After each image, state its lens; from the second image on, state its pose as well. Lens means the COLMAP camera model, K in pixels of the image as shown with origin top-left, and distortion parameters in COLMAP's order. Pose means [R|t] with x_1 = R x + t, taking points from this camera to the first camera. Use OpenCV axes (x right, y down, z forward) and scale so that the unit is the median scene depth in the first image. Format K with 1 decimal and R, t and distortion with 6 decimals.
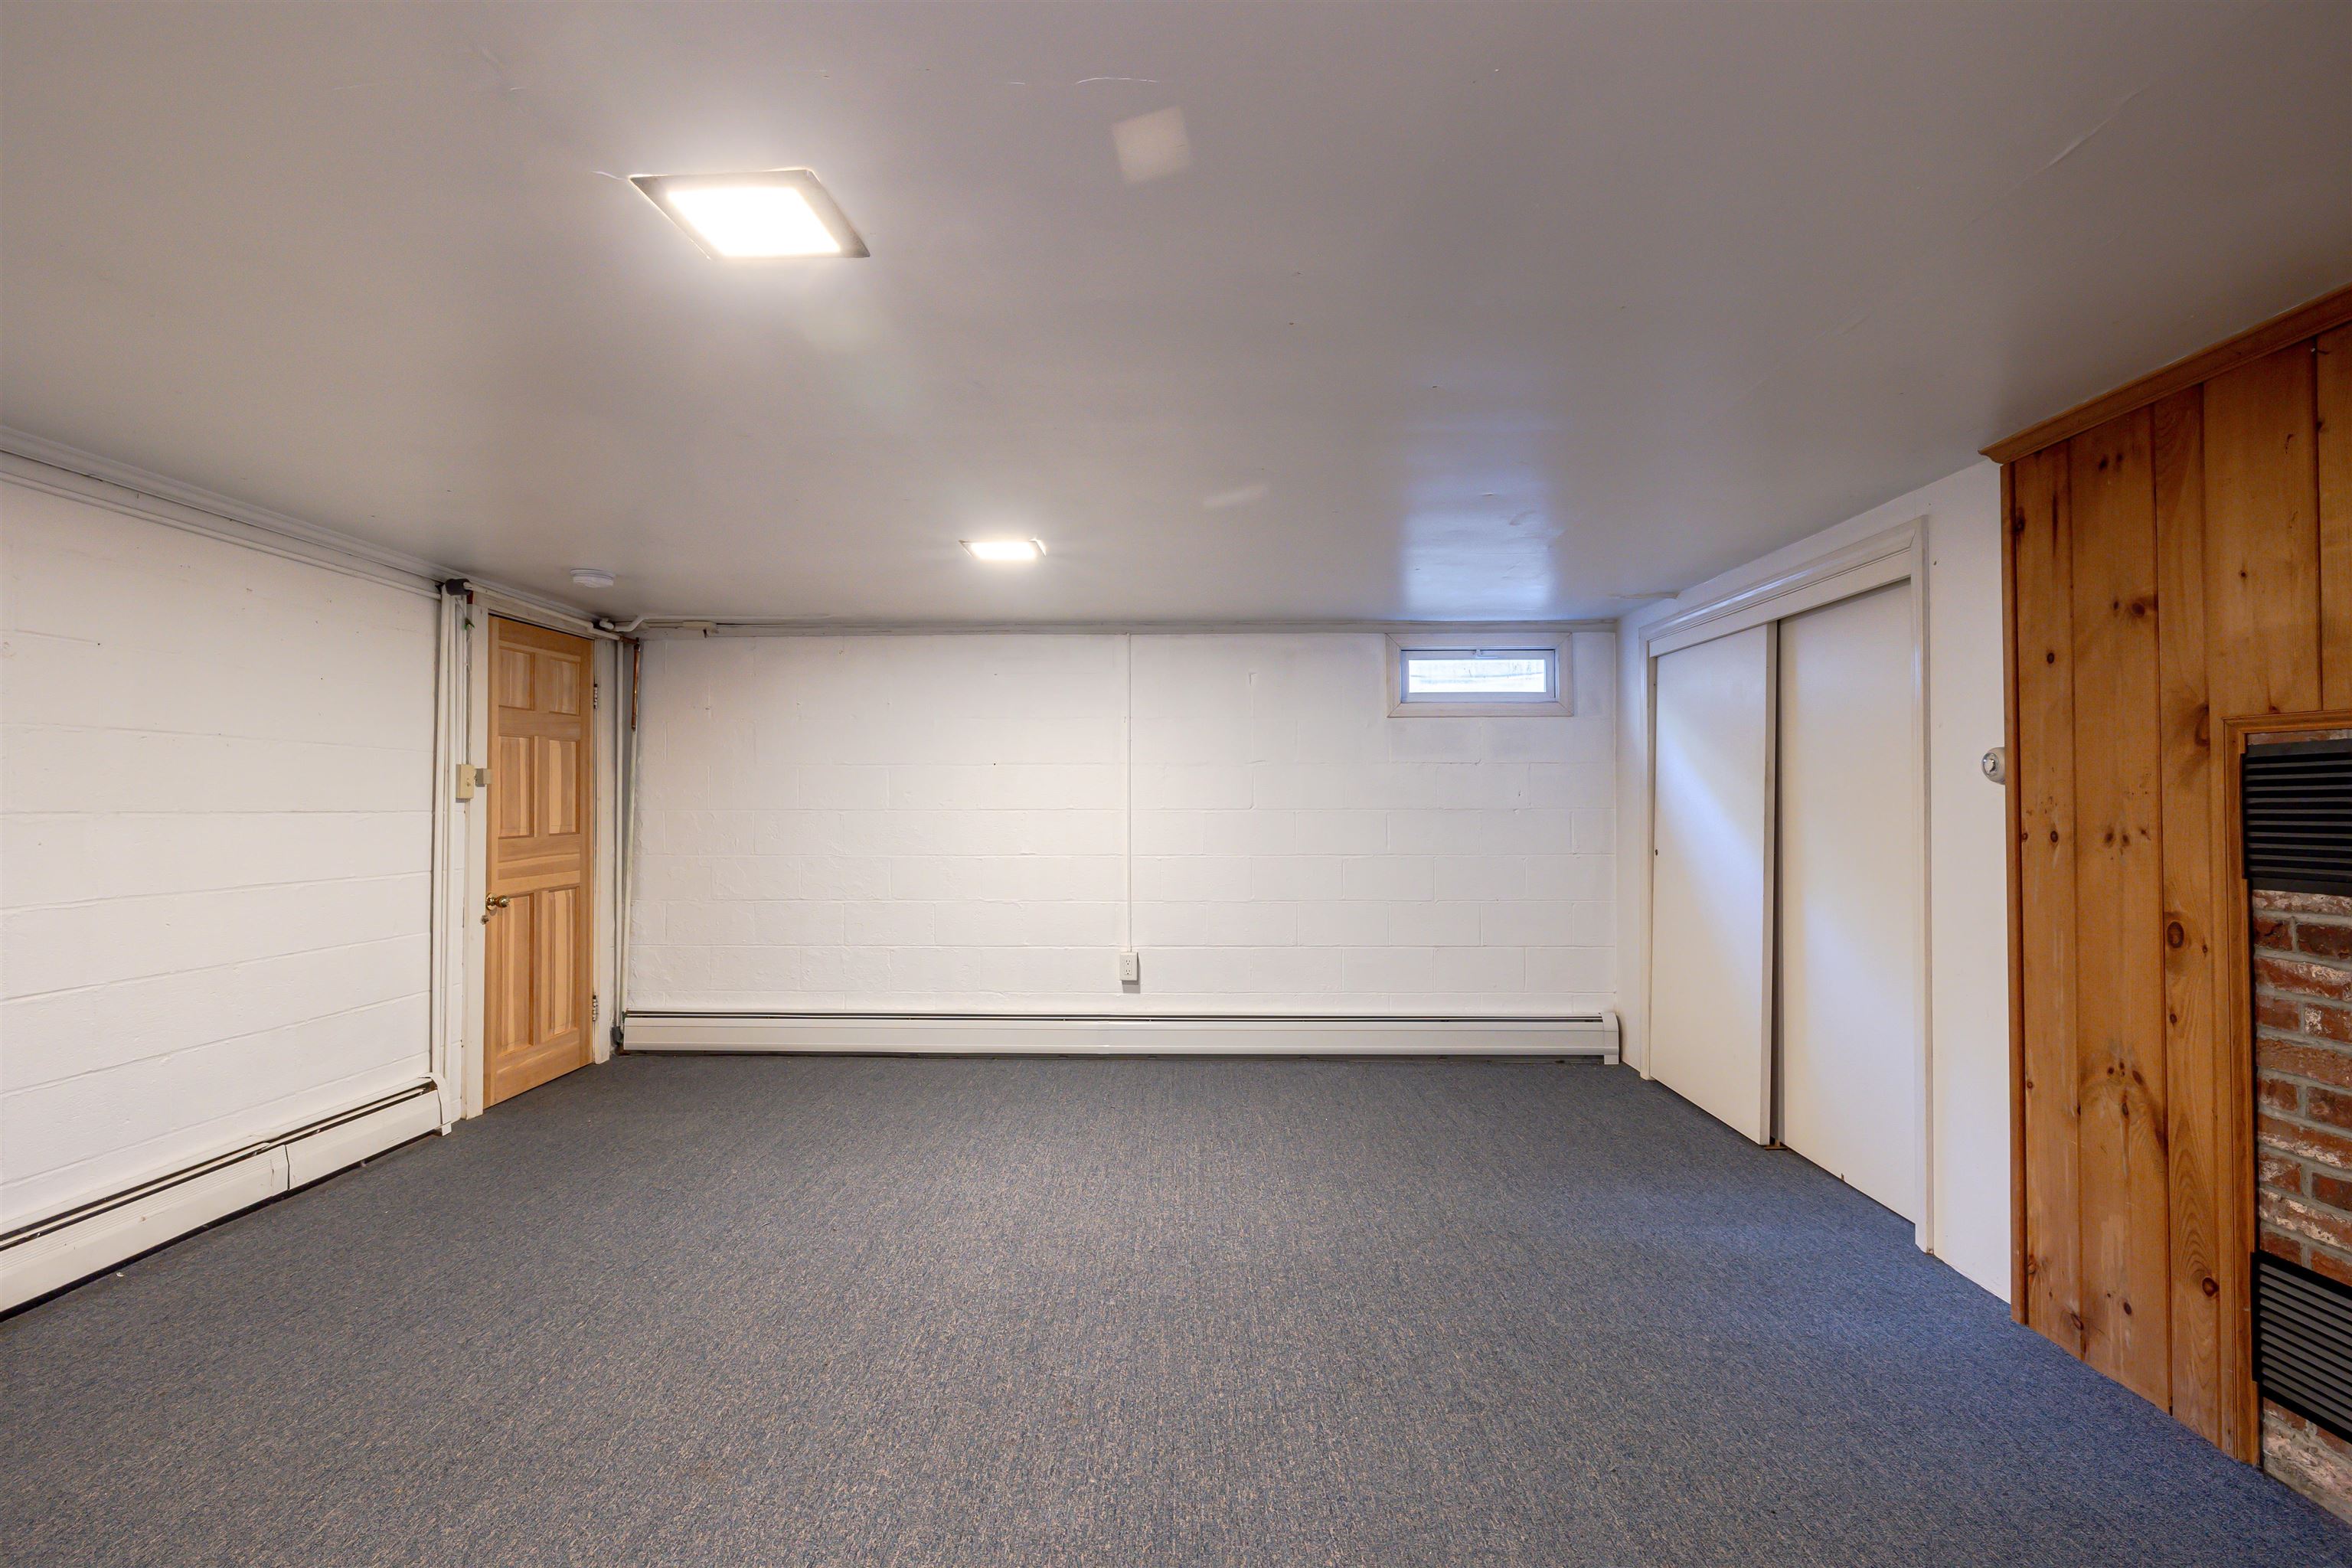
lens RADIAL K [[1140.8, 0, 1180.7], [0, 1140.8, 785.6], [0, 0, 1]] dist [-0.005854, 0.002624]
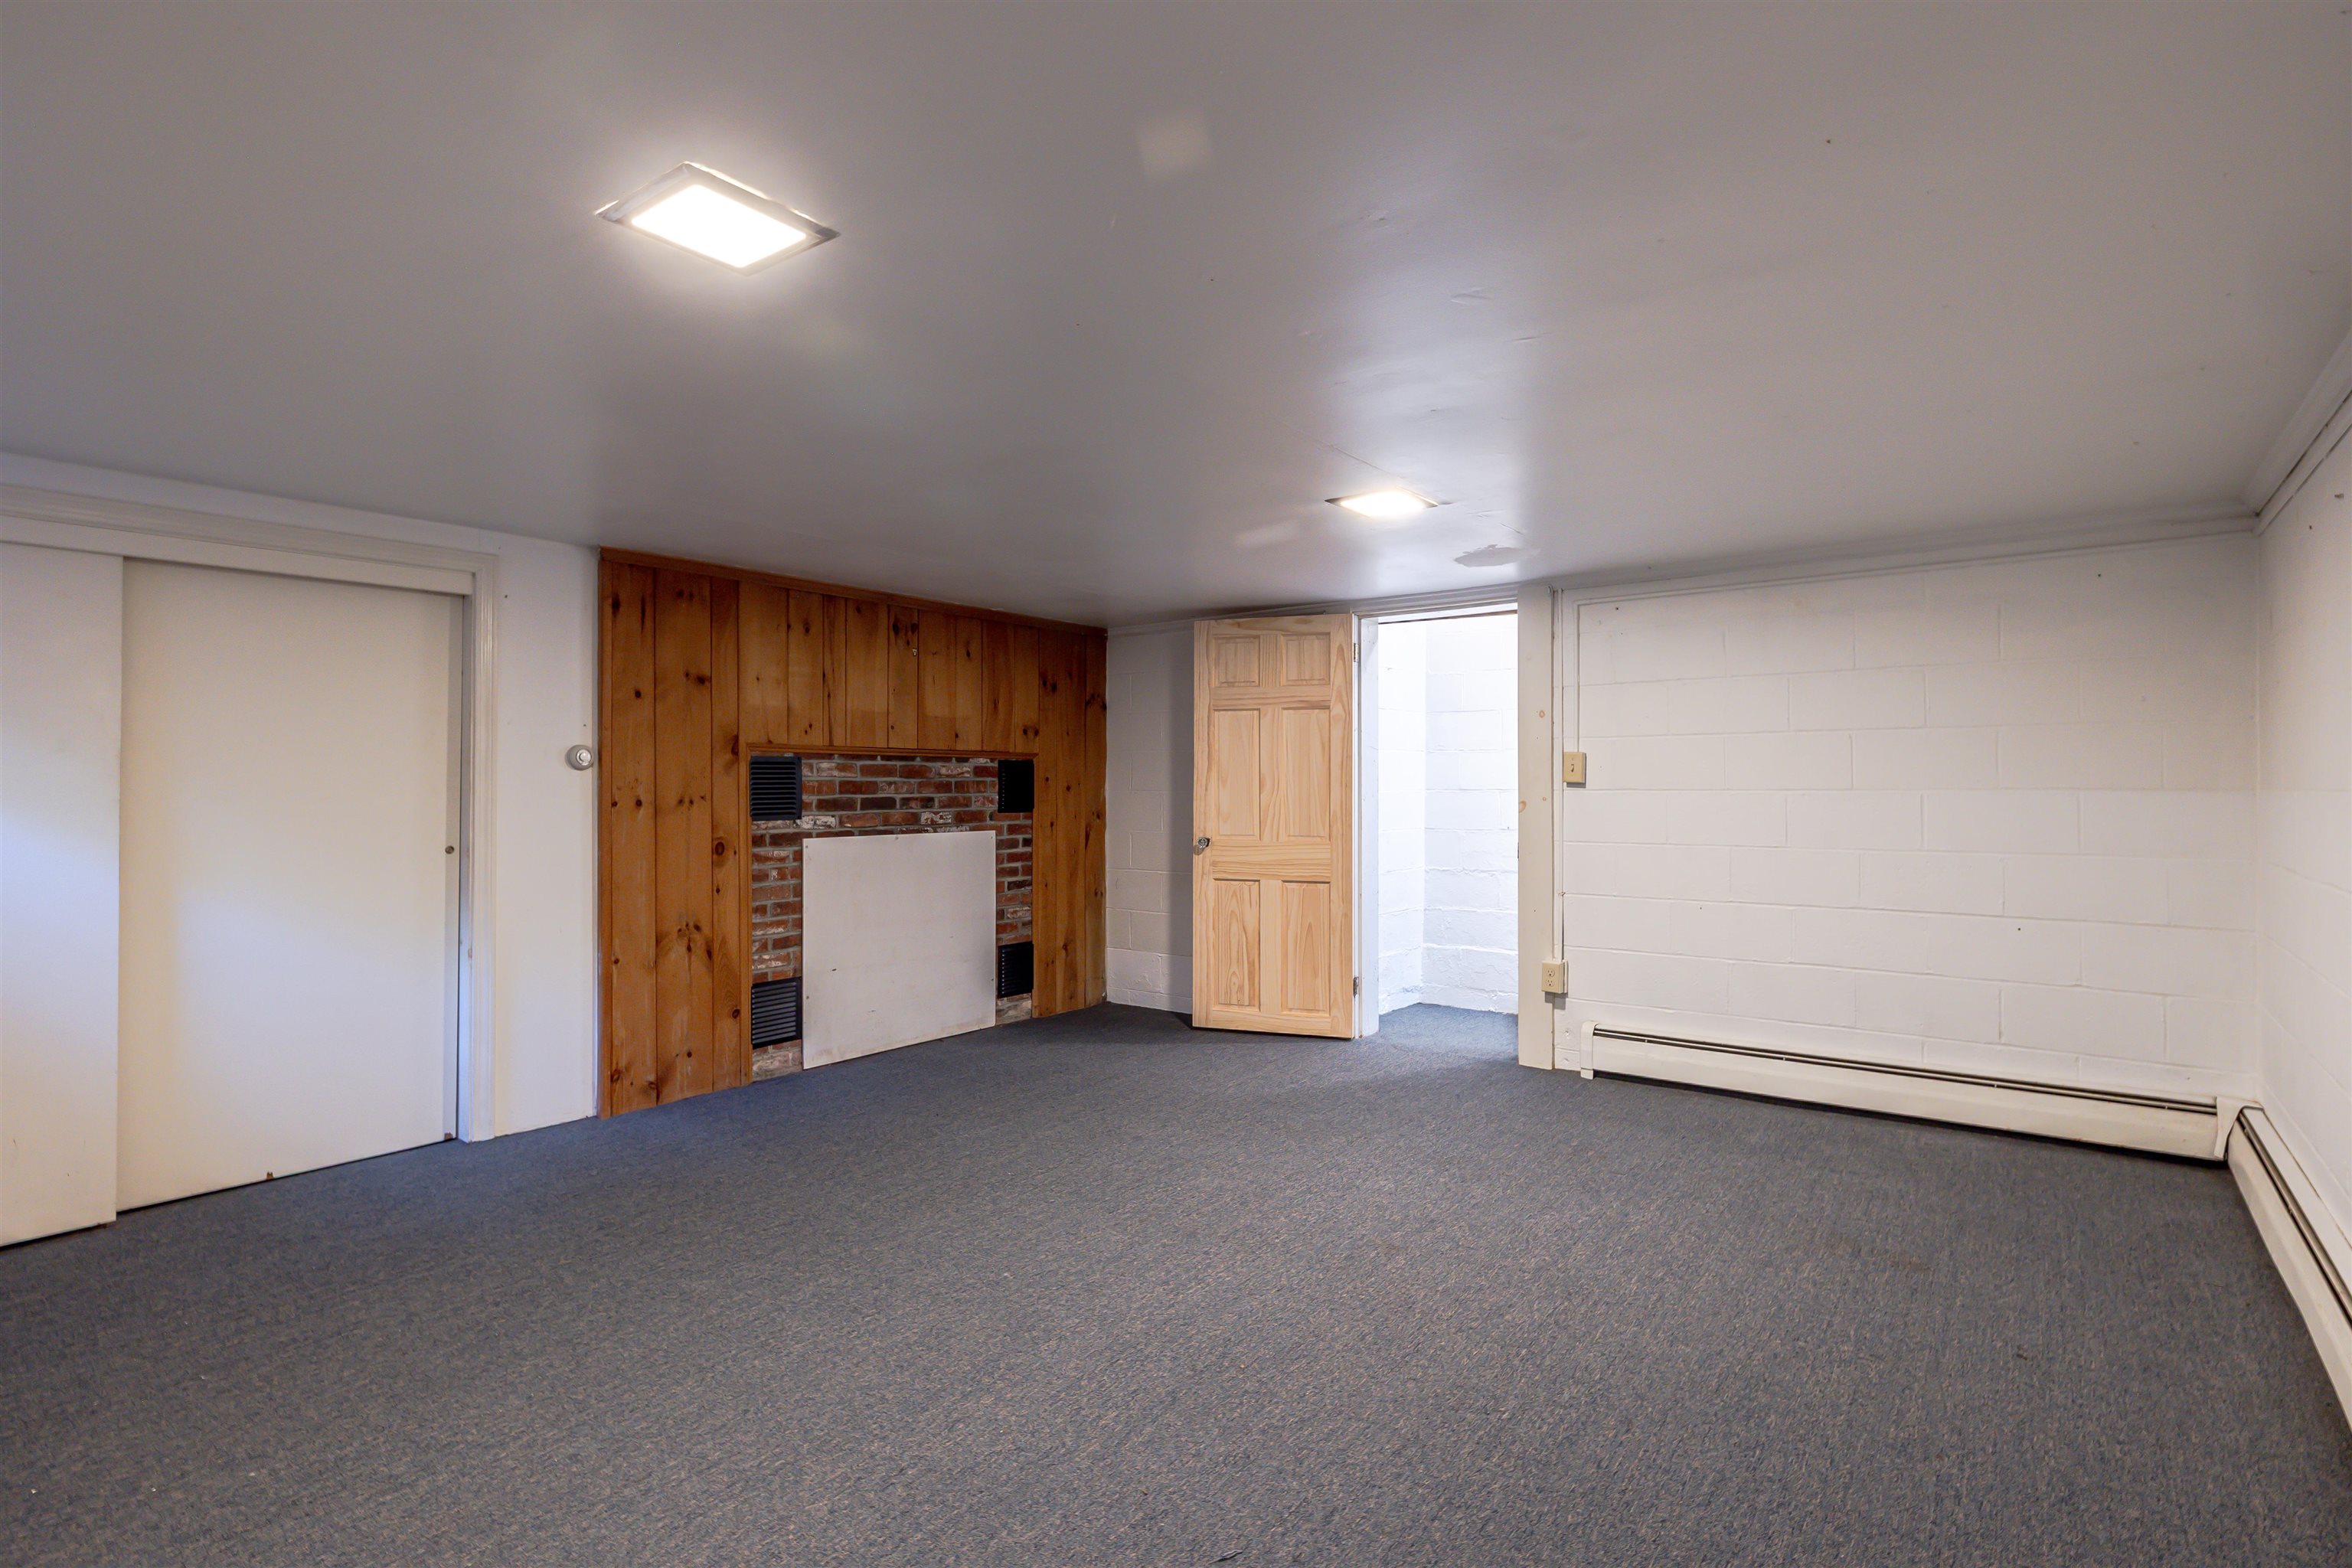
lens RADIAL K [[1140.8, 0, 1200.6], [0, 1140.8, 785.4], [0, 0, 1]] dist [-0.005854, 0.002624]
pose [[-0.811514, -0.002679, 0.584326, -0.866014], [-0.009059, 0.999927, -0.007996, 0.025457], [-0.584262, -0.011782, -0.811479, 1.883208]]
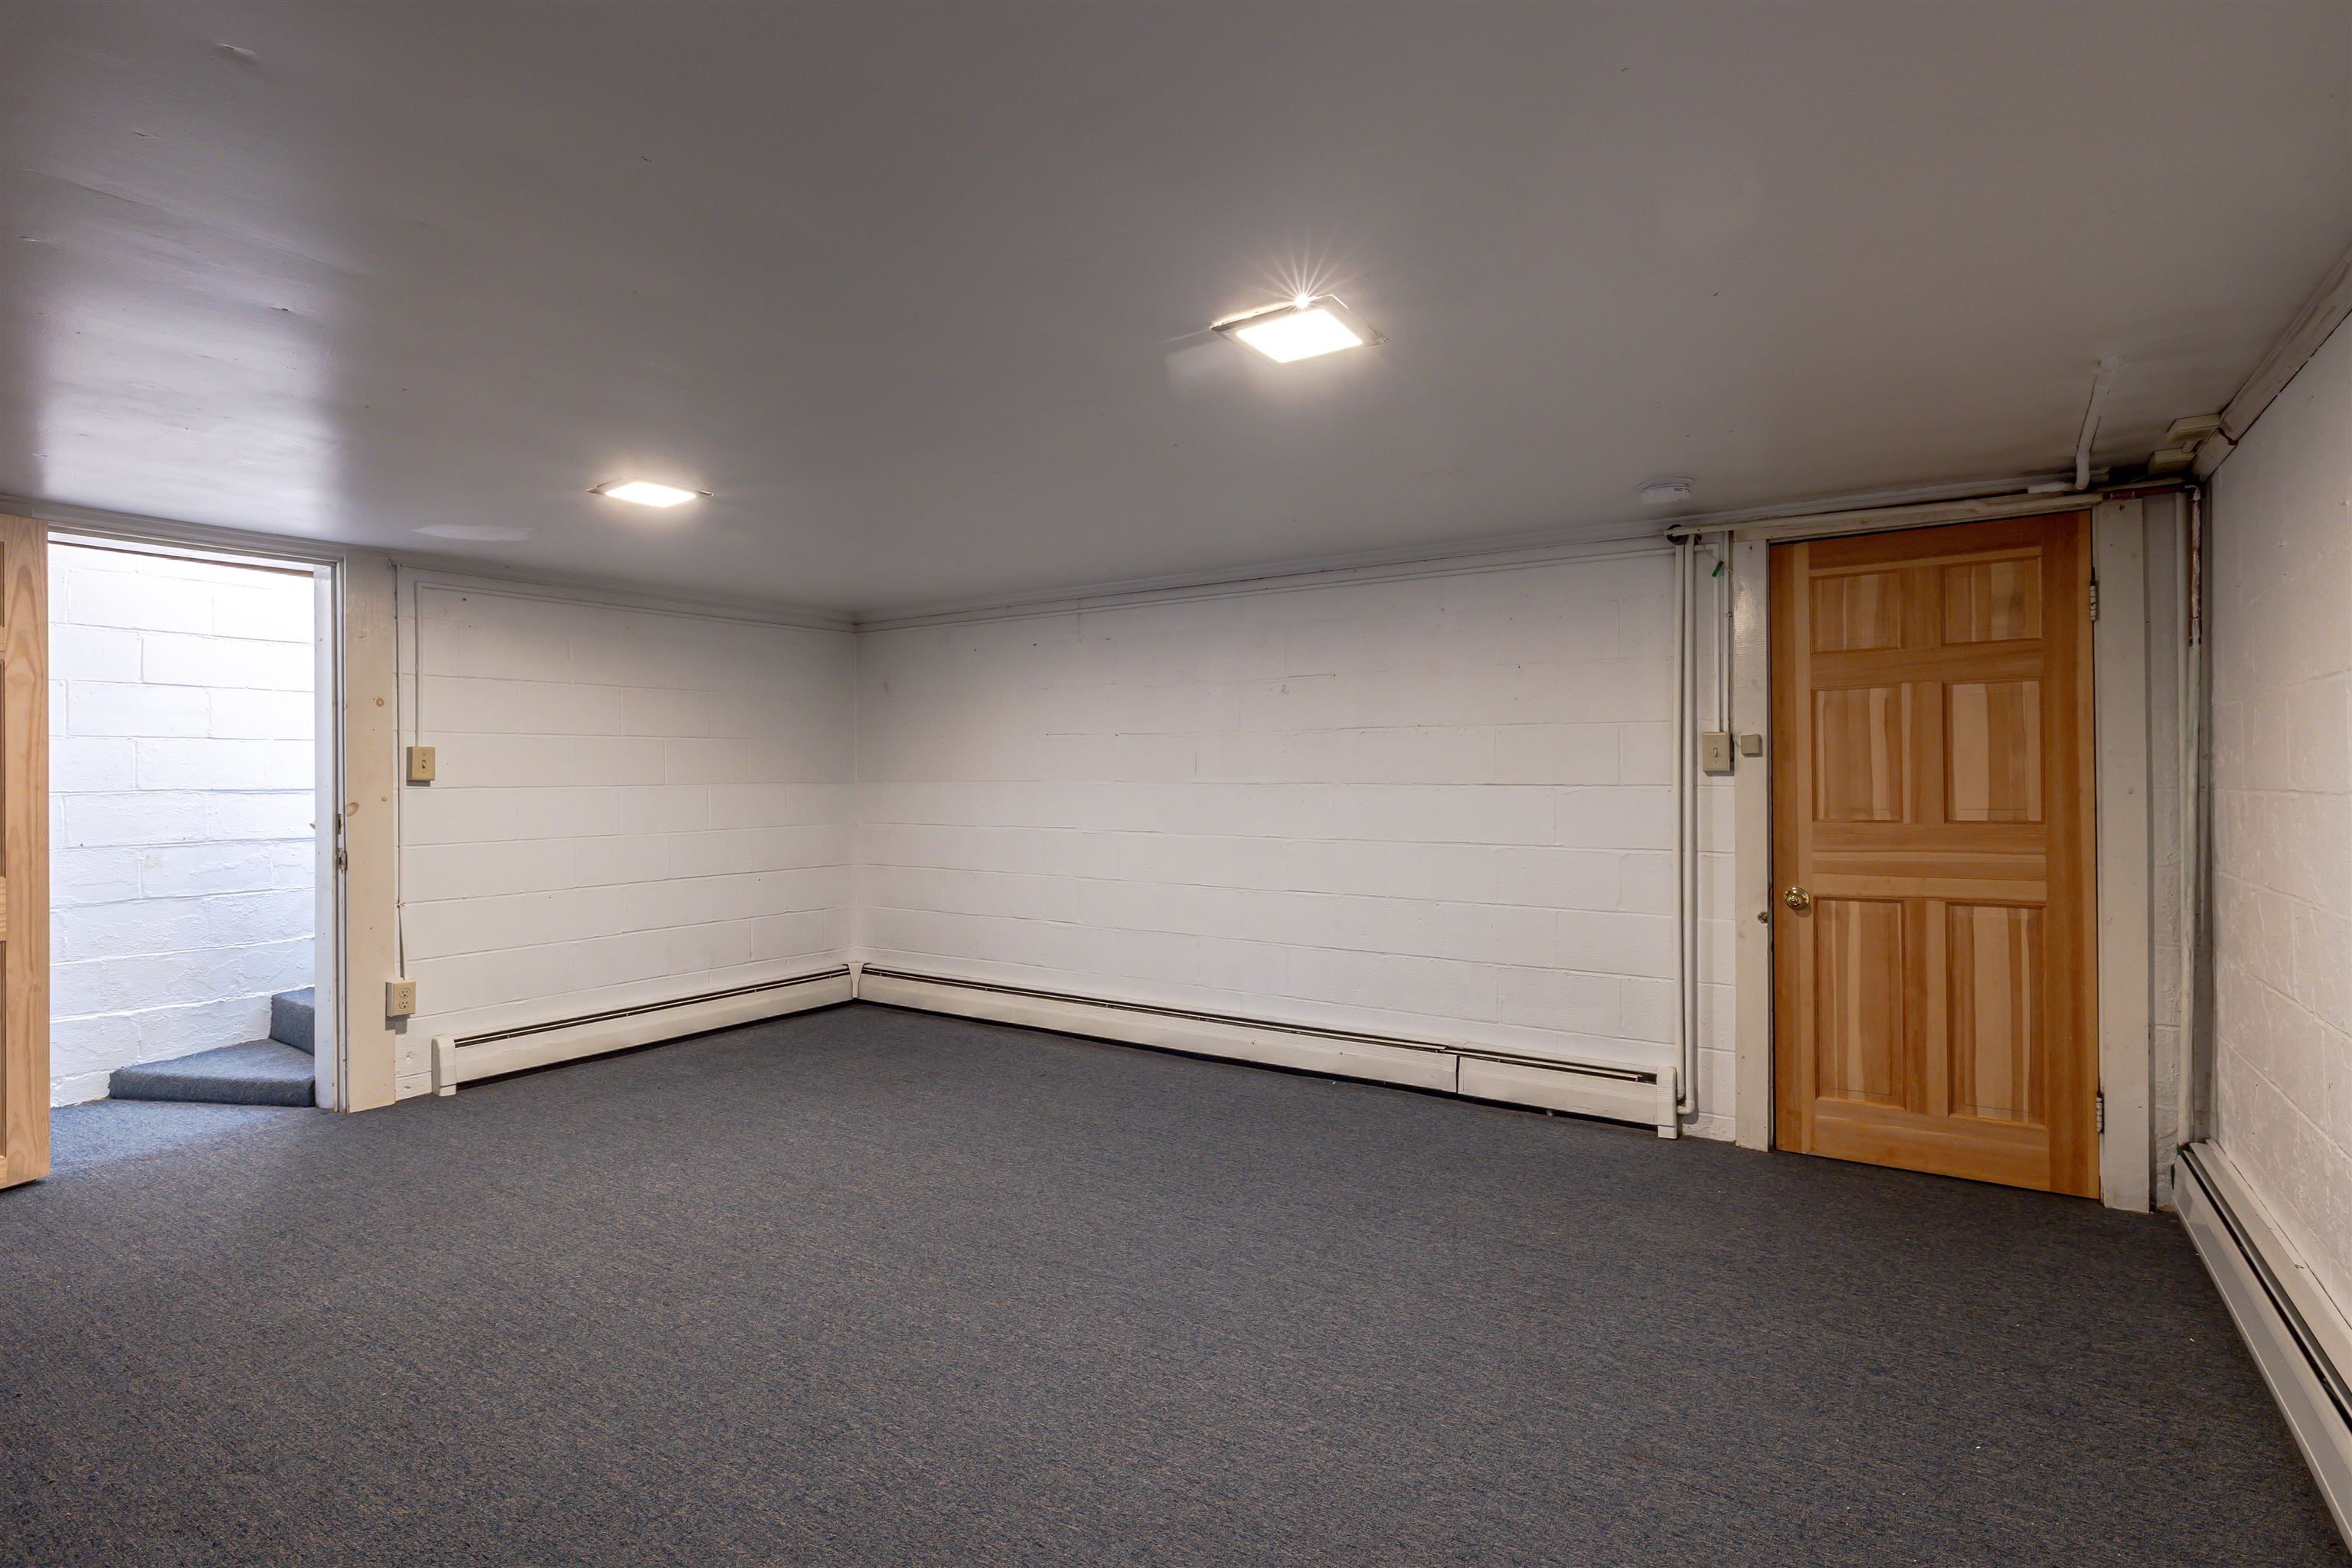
lens RADIAL K [[1140.8, 0, 1178.8], [0, 1140.8, 784.6], [0, 0, 1]] dist [-0.005854, 0.002624]
pose [[-0.542775, 0.007437, -0.839845, 0.540990], [0.015640, 0.999877, -0.001254, 0.027063], [0.839733, -0.013816, -0.542824, 1.890245]]
